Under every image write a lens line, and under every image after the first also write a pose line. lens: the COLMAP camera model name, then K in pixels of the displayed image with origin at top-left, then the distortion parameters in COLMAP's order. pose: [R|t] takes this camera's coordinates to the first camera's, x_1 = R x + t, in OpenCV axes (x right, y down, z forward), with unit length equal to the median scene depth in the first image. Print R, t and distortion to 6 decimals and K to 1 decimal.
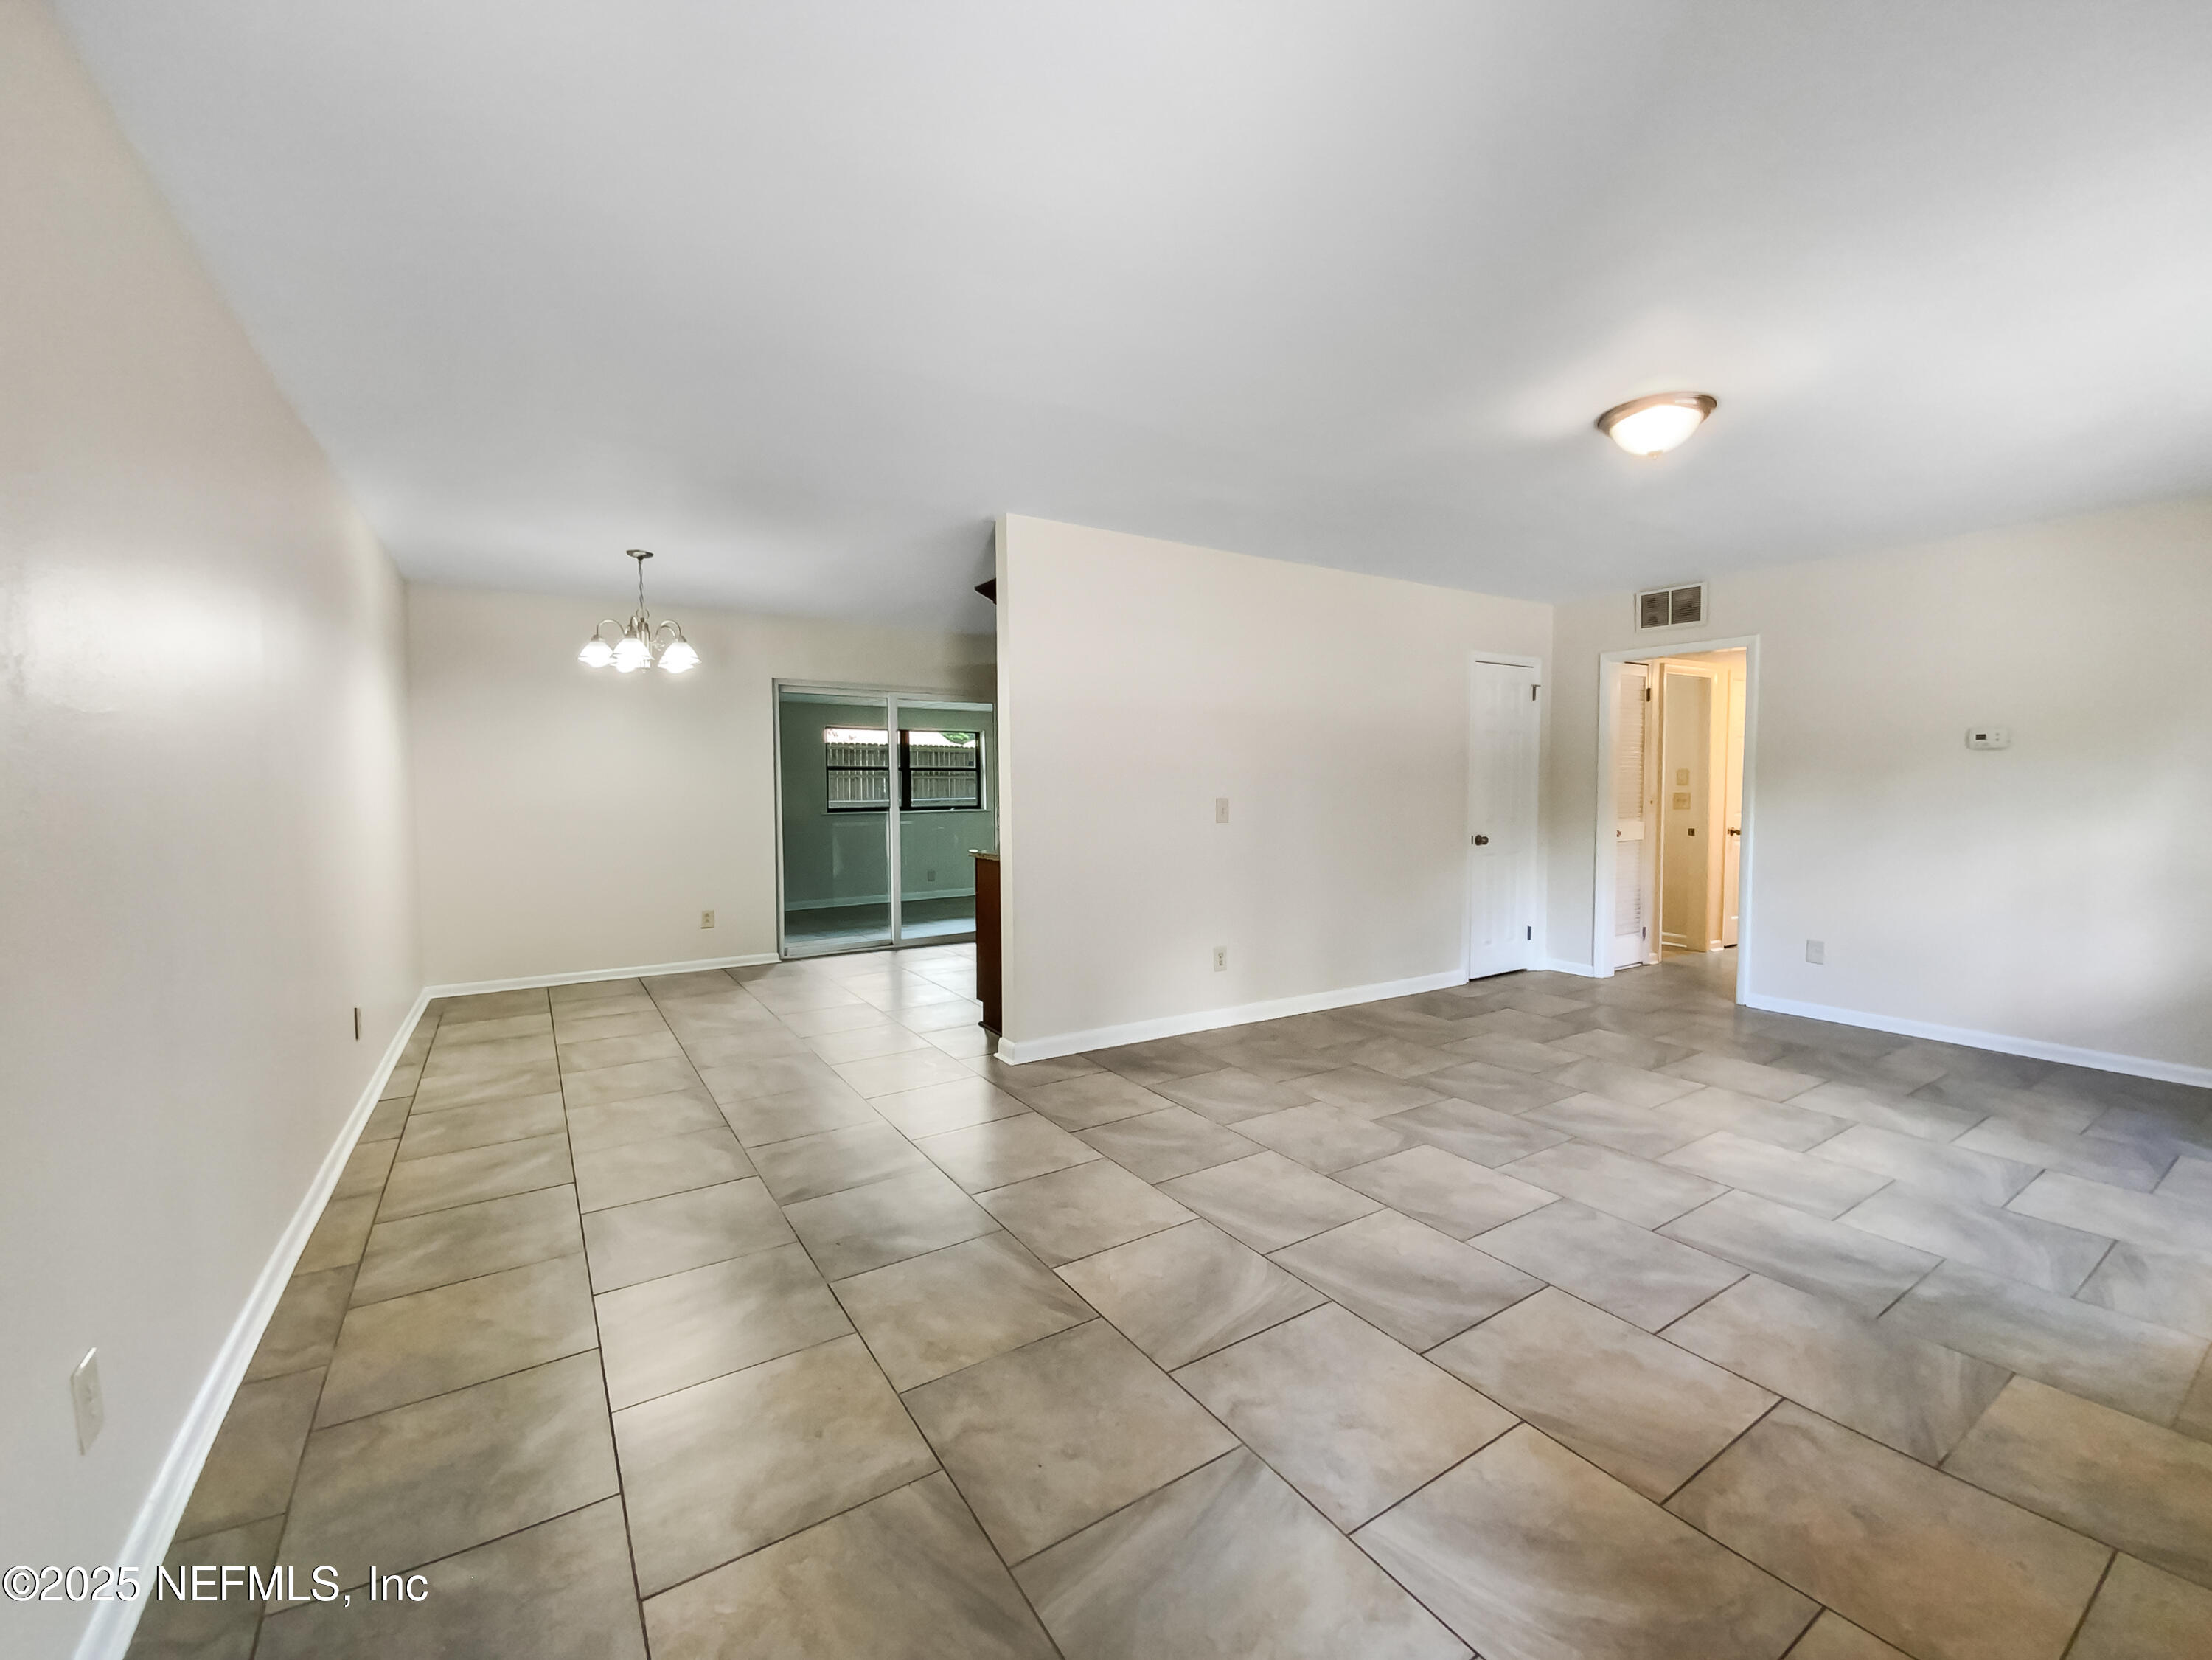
lens RADIAL K [[913.5, 0, 1109.8], [0, 913.5, 830.5], [0, 0, 1]] dist [-0.000537, -0.000519]
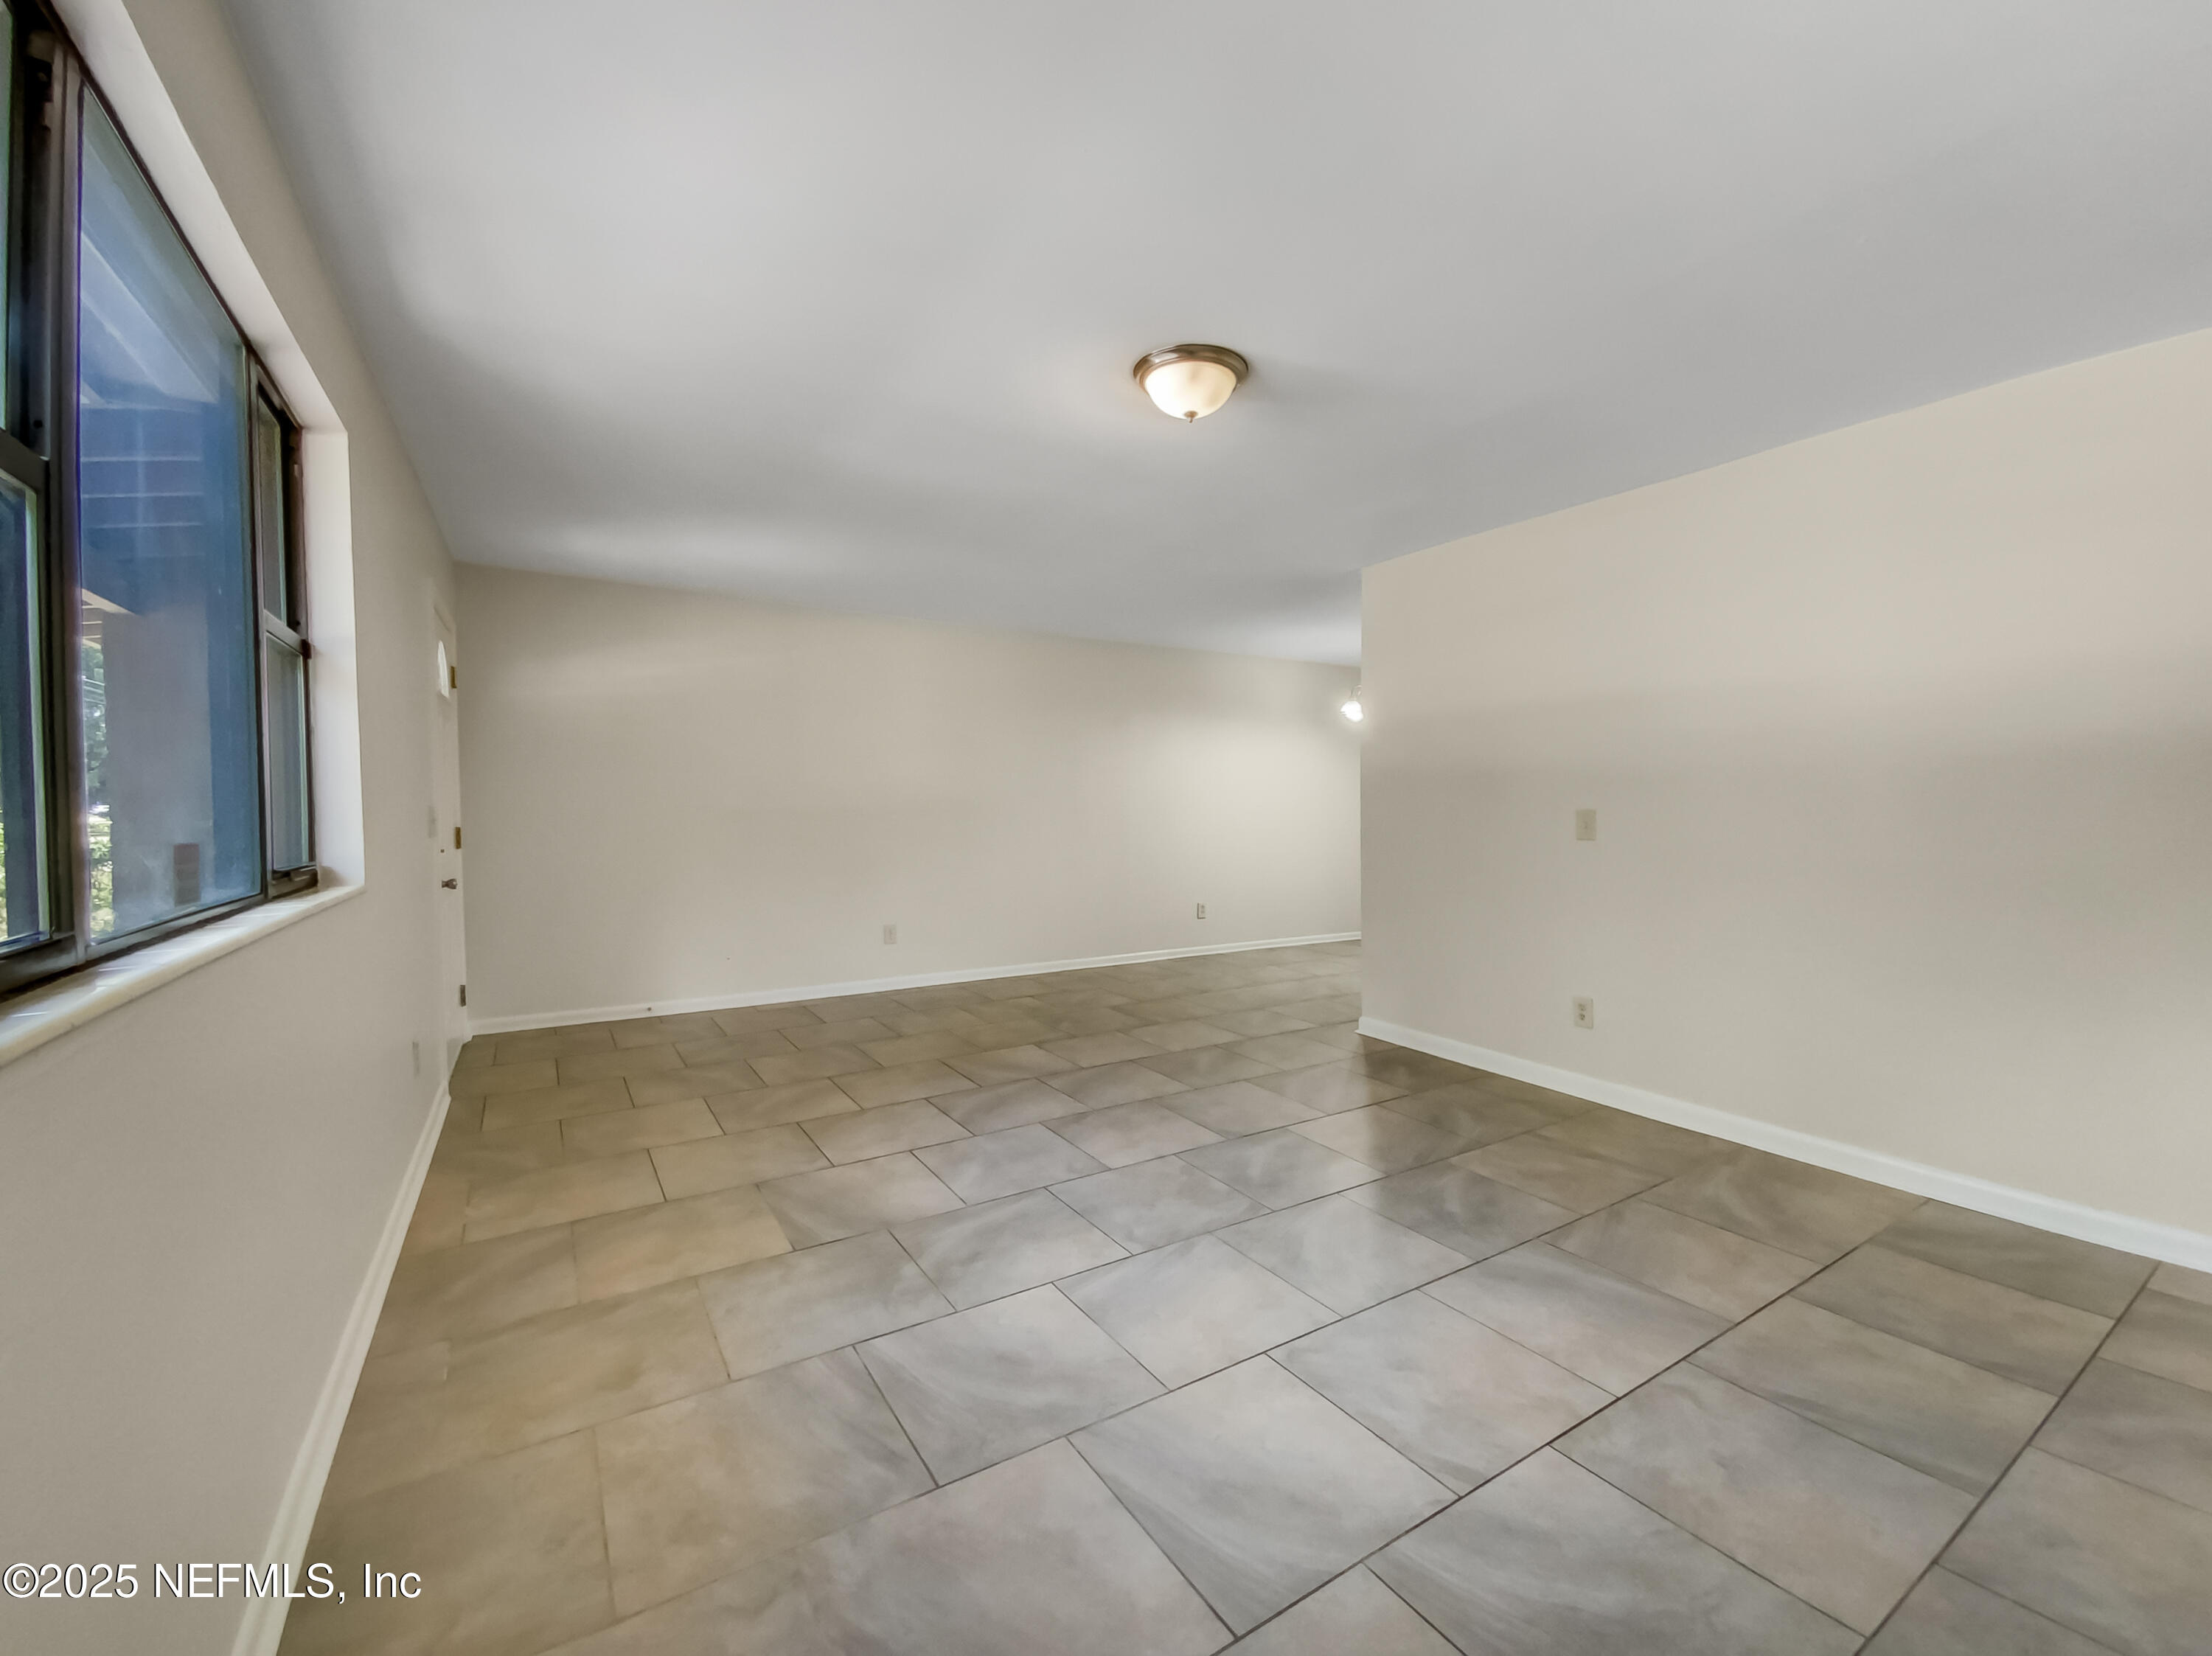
lens RADIAL K [[895.8, 0, 1111.6], [0, 895.8, 825.4], [0, 0, 1]] dist [-0.000822, 0.000022]
pose [[-0.004851, 0.016938, -0.999845, 1.412732], [-0.064387, 0.997777, 0.017215, -0.015986], [0.997913, 0.064460, -0.003749, 0.897841]]
